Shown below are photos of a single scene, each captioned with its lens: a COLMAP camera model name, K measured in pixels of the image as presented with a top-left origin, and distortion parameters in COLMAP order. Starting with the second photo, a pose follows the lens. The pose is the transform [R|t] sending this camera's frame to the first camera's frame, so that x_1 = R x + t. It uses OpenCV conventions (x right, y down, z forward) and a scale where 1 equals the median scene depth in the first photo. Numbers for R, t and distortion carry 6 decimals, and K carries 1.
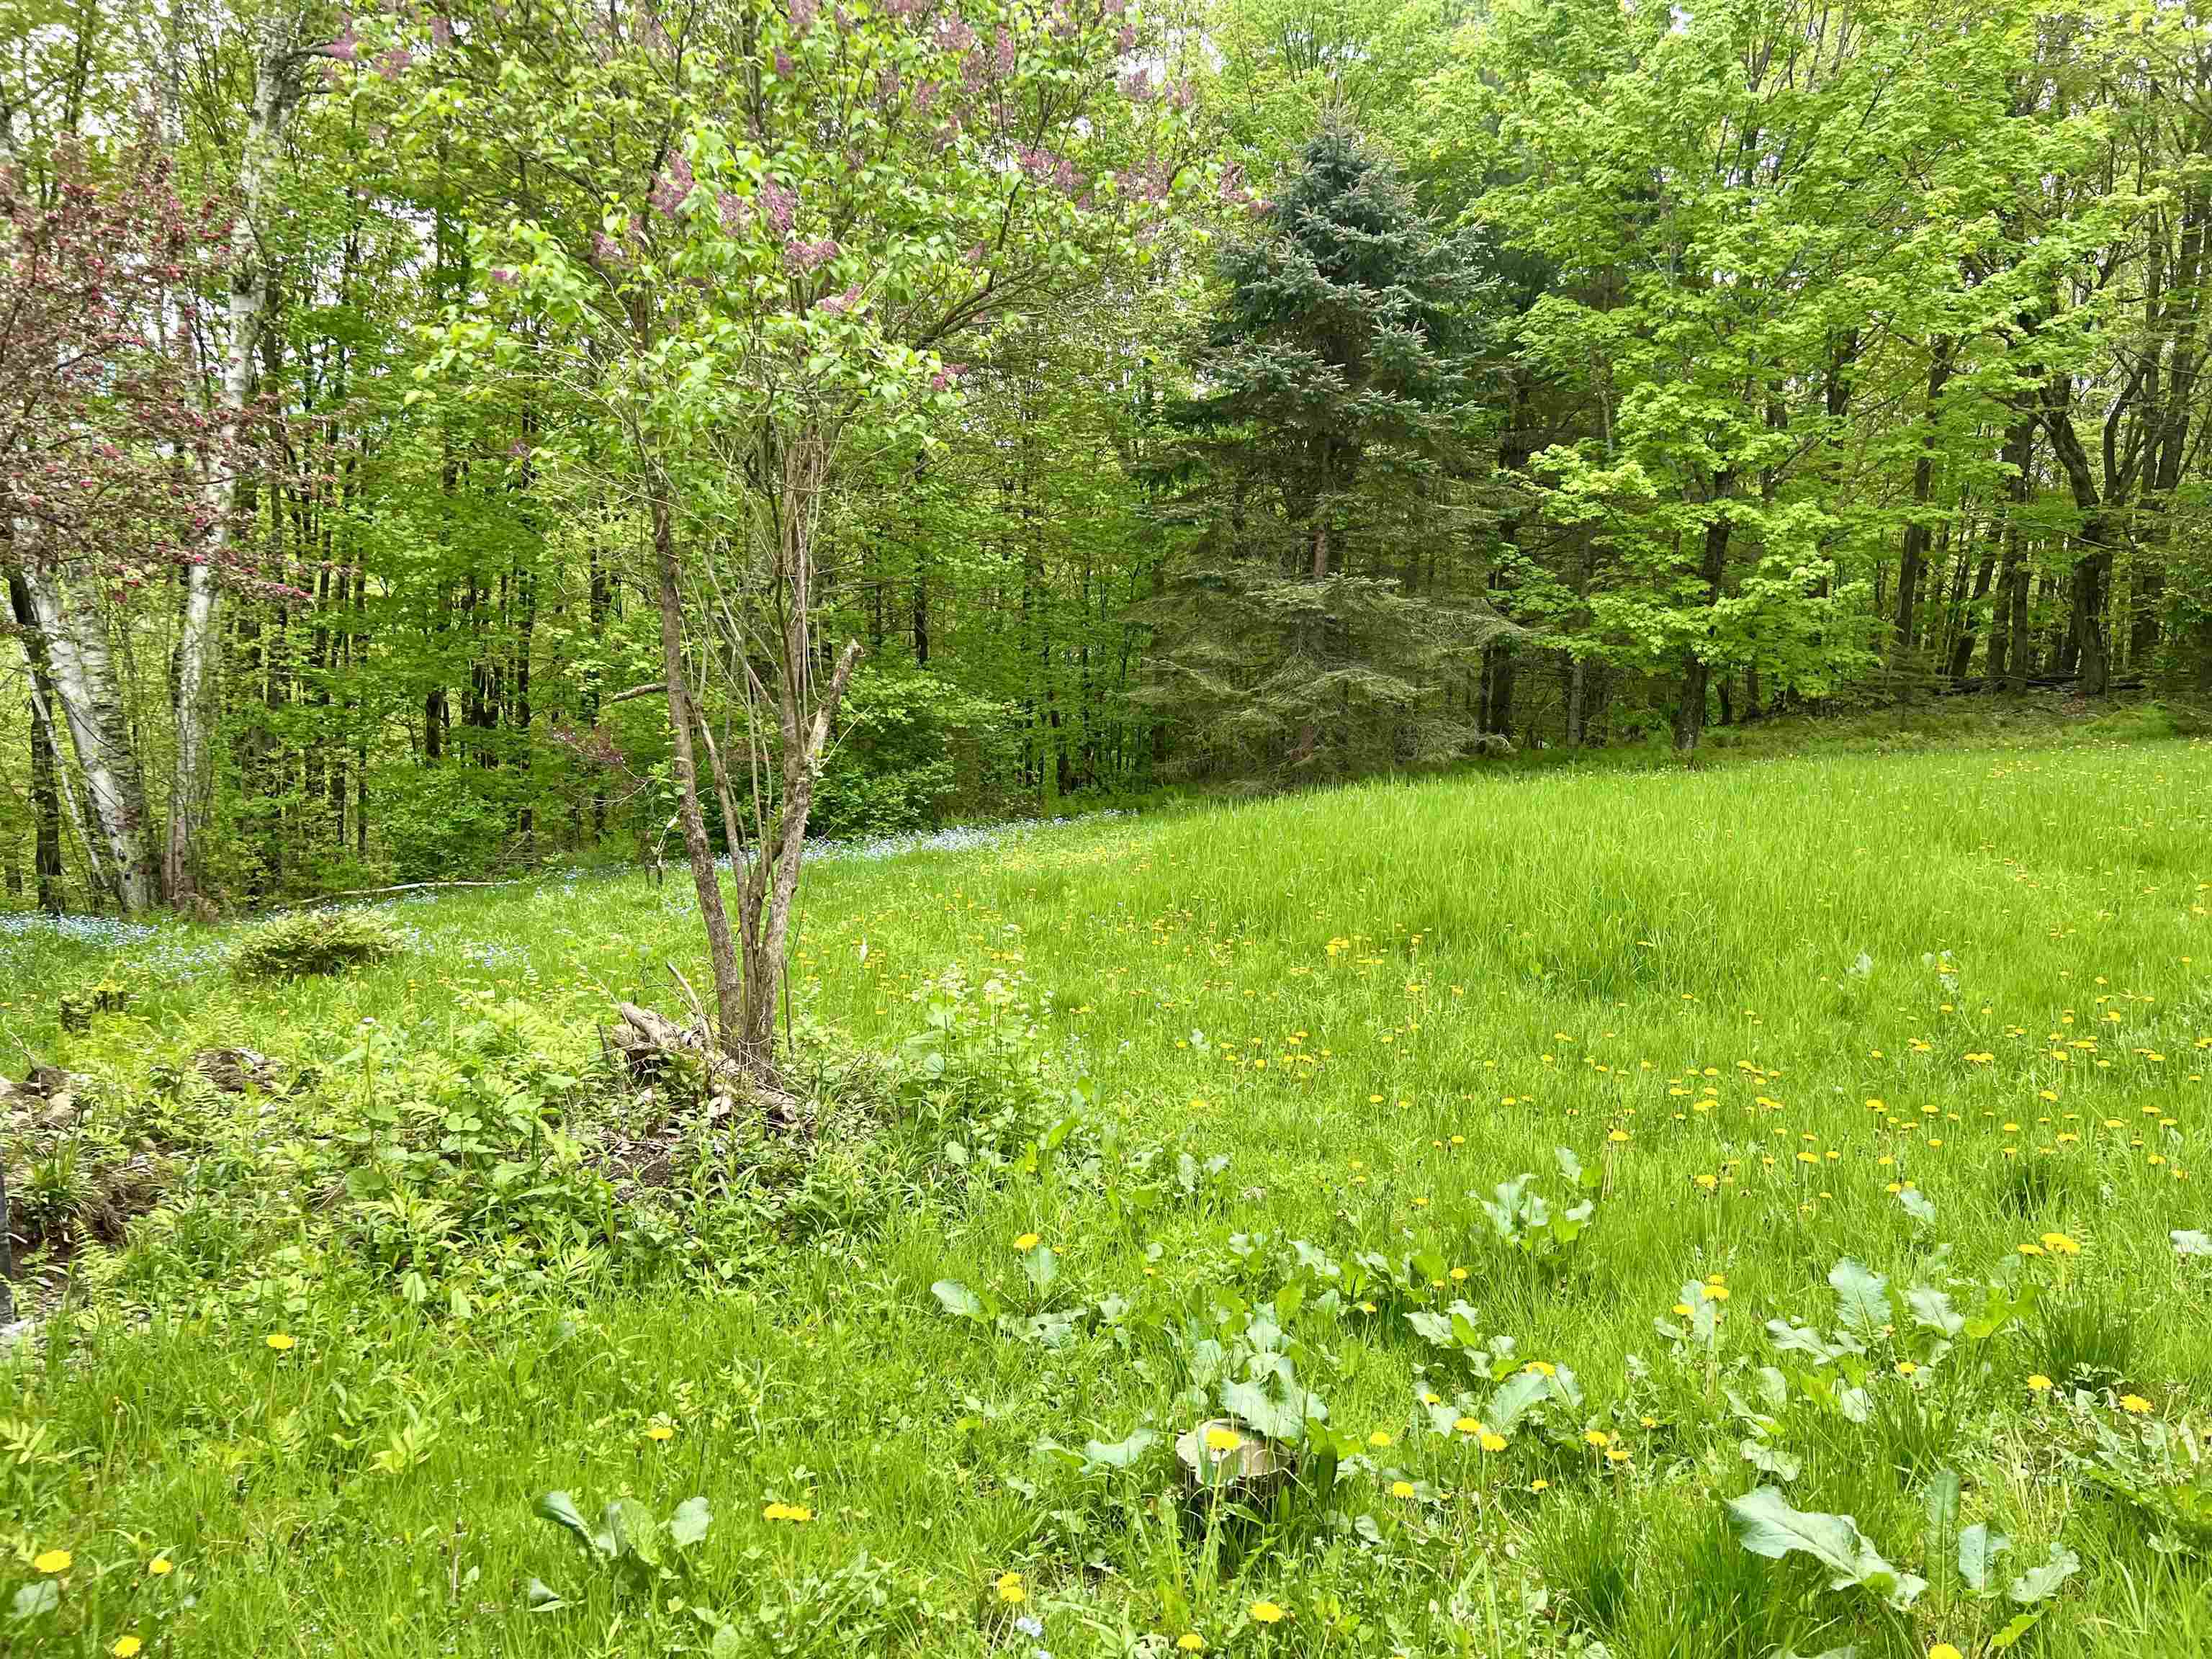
lens RADIAL K [[1638.0, 0, 1126.4], [0, 1638.0, 836.3], [0, 0, 1]] dist [0.032136, -0.052658]
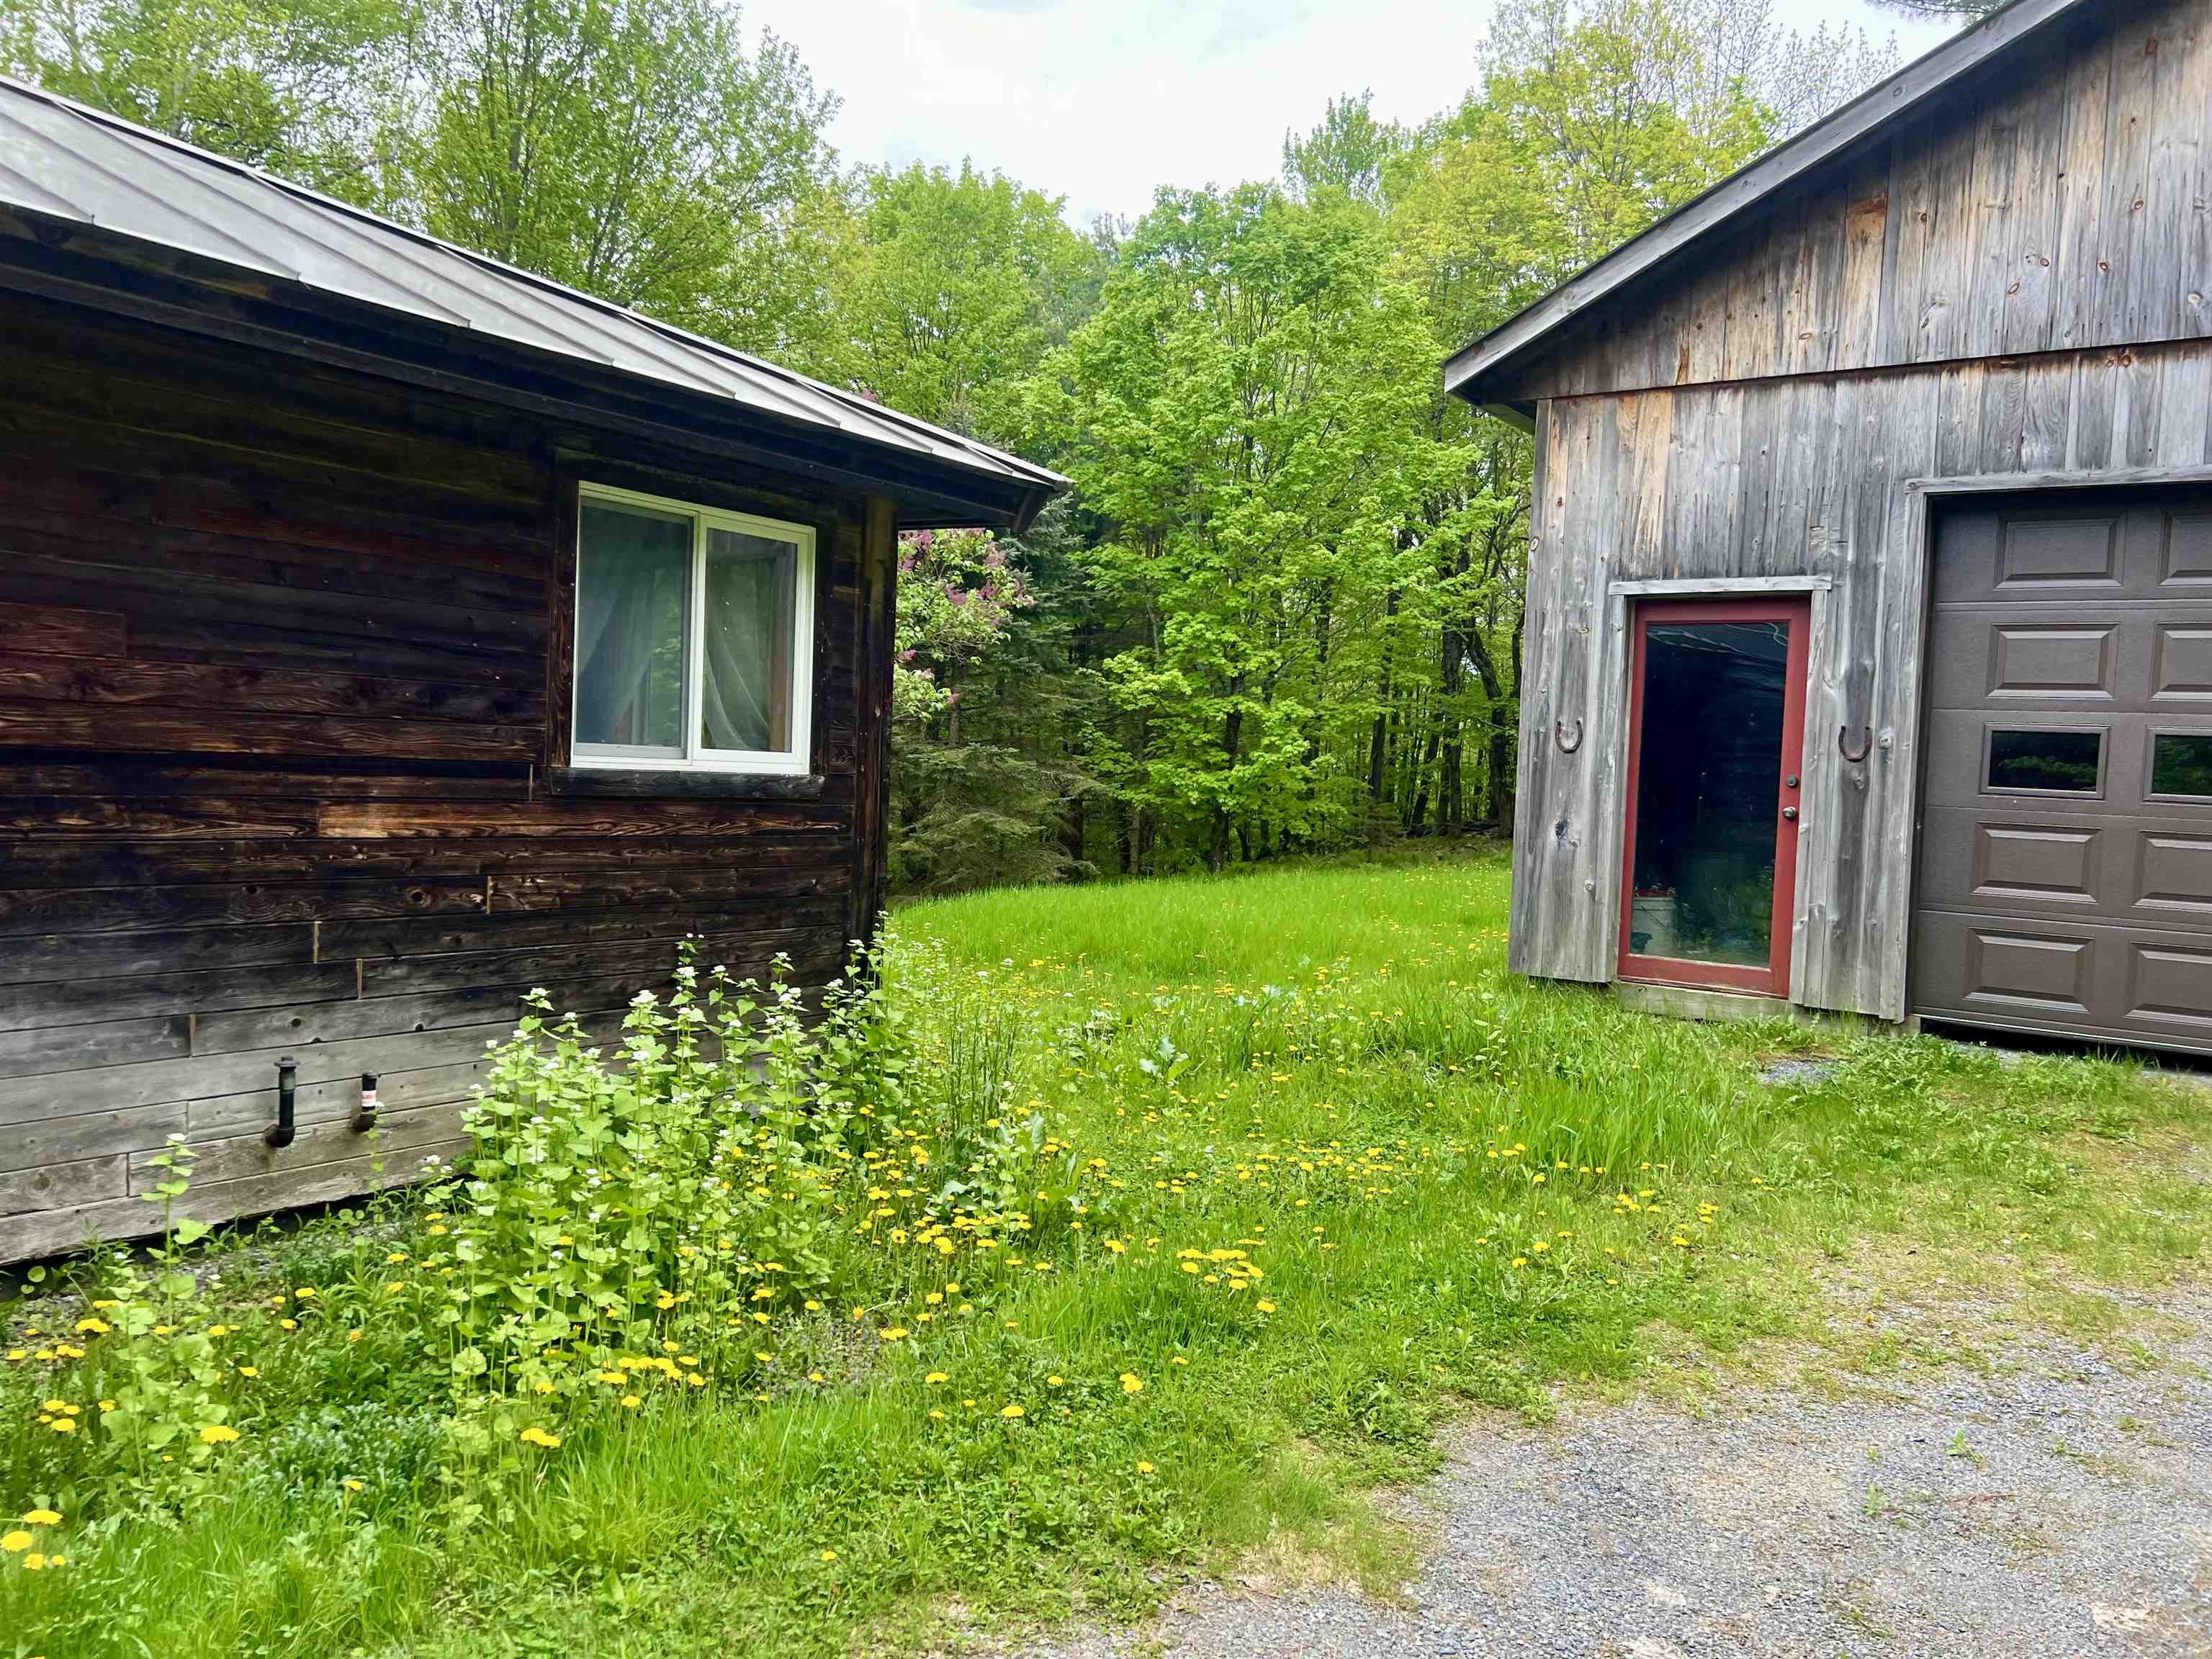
lens RADIAL K [[1679.1, 0, 1100.3], [0, 1679.1, 846.1], [0, 0, 1]] dist [0.047882, -0.040967]
pose [[0.966323, 0.003830, 0.257304, -0.120888], [0.018016, 0.996429, -0.082490, 0.040571], [-0.256701, 0.084347, 0.962803, -0.348817]]
